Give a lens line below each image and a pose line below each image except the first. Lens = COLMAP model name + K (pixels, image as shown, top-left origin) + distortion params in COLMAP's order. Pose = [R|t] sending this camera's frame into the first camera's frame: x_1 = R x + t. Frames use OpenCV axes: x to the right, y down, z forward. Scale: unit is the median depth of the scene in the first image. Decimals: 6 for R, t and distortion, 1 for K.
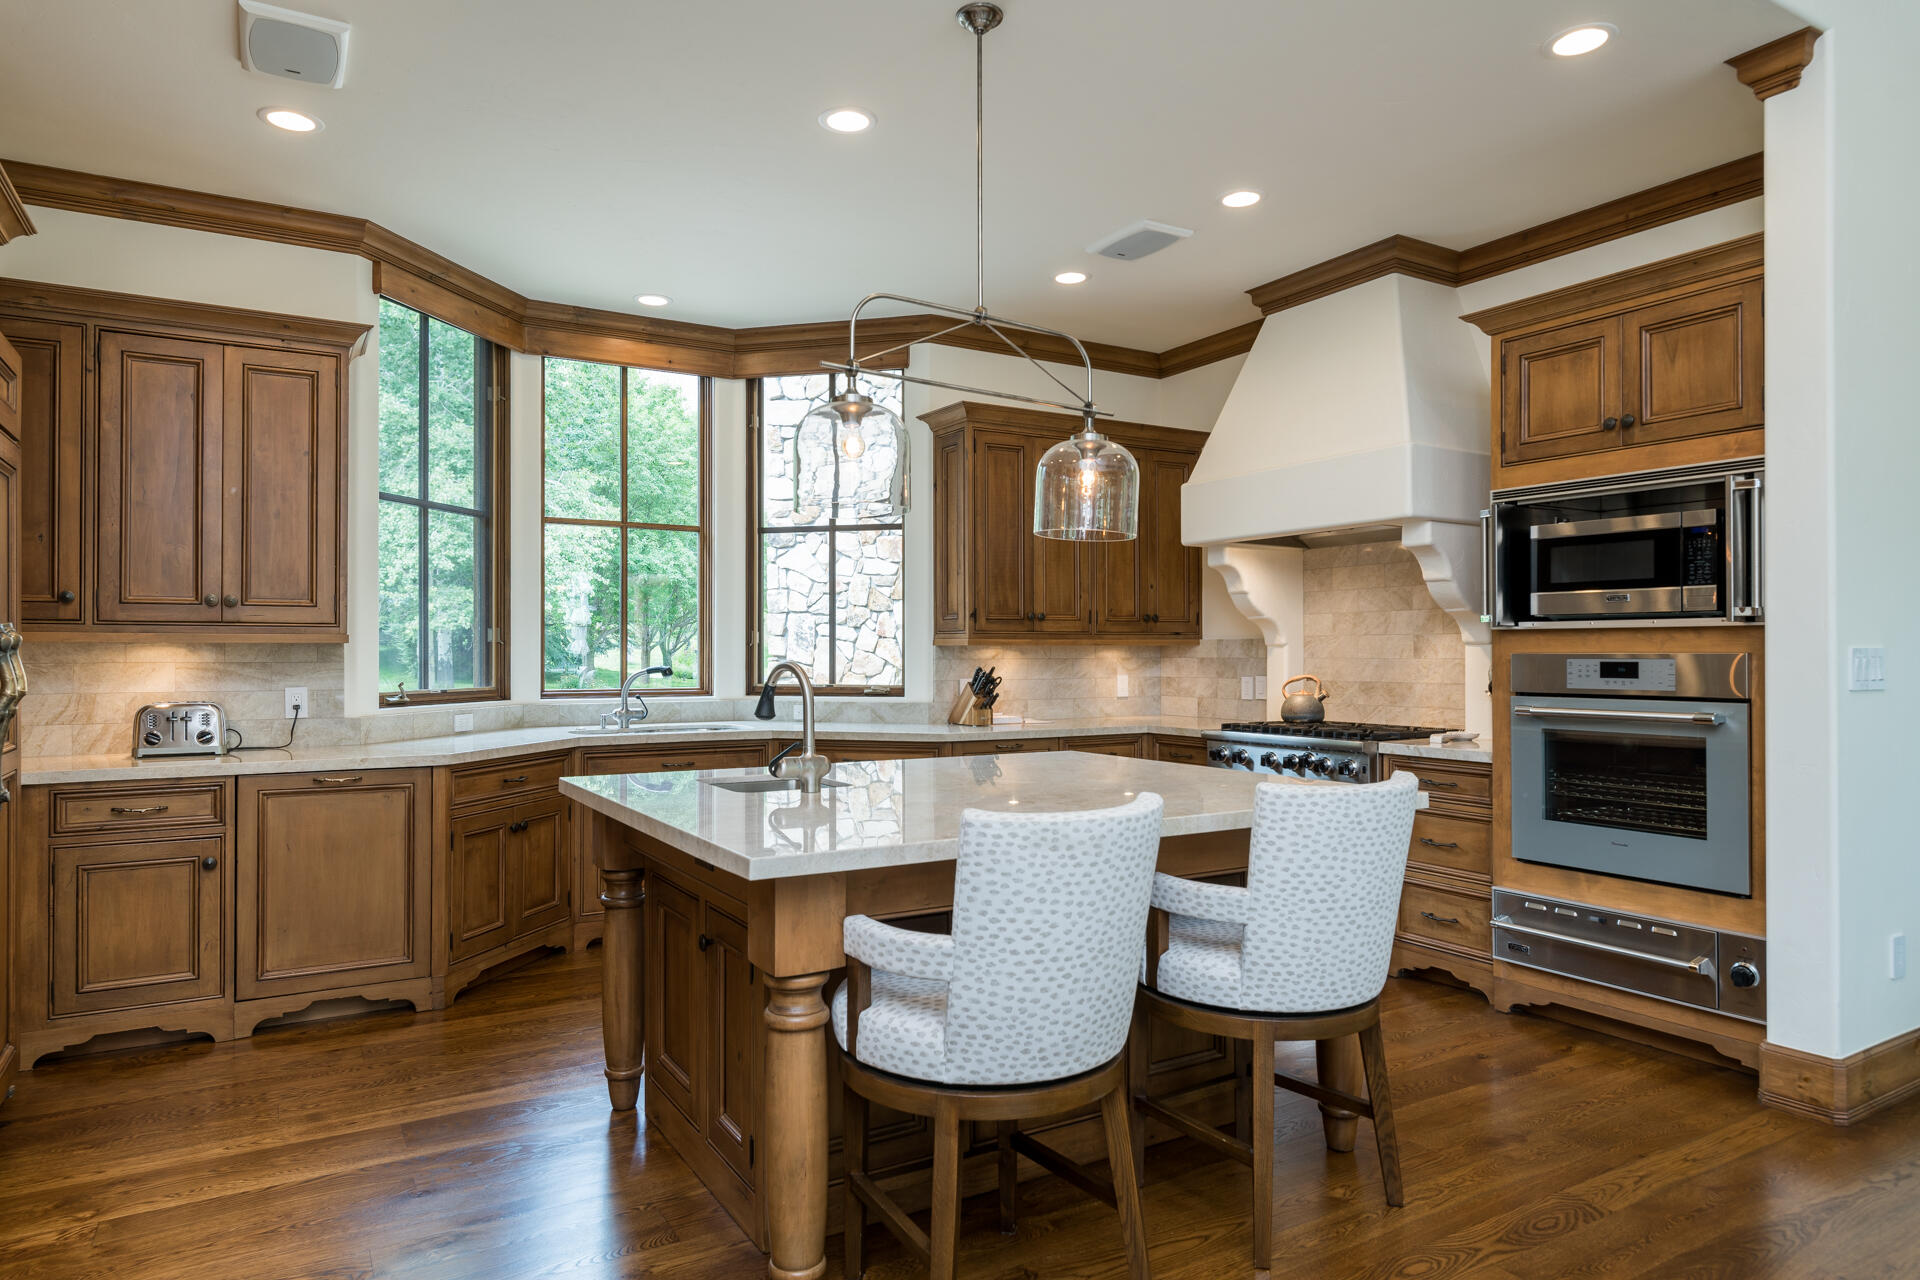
lens RADIAL K [[1176.0, 0, 960.0], [0, 1176.0, 640.0], [0, 0, 1]] dist [0.001069, -0.000708]
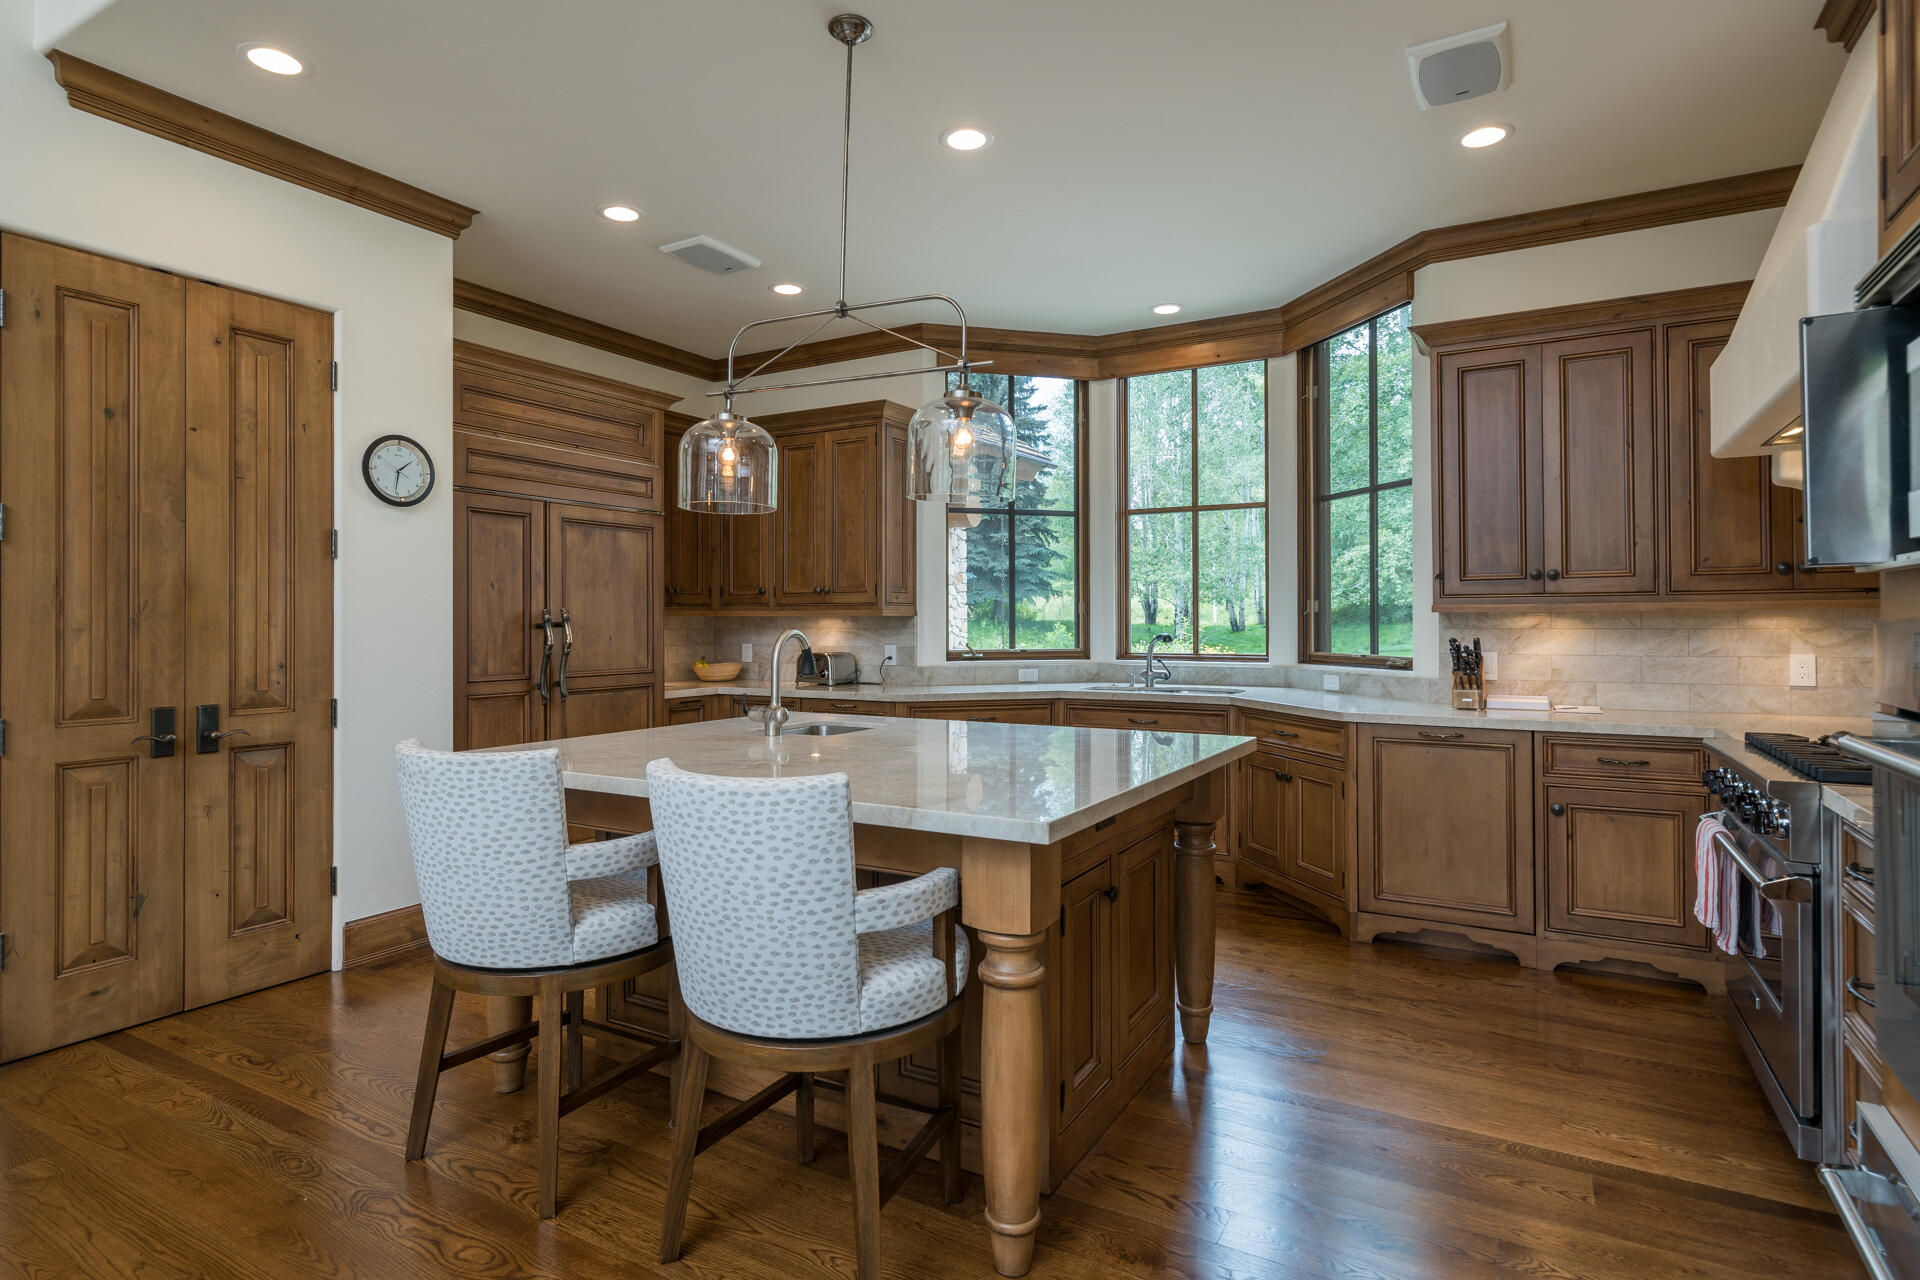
lens RADIAL K [[995.6, 0, 955.9], [0, 995.6, 614.9], [0, 0, 1]] dist [-0.003501, -0.000308]
pose [[0.480189, -0.006256, -0.877143, 0.570168], [0.012324, 0.999924, -0.000385, 0.002693], [0.877078, -0.010625, 0.480230, 0.431375]]
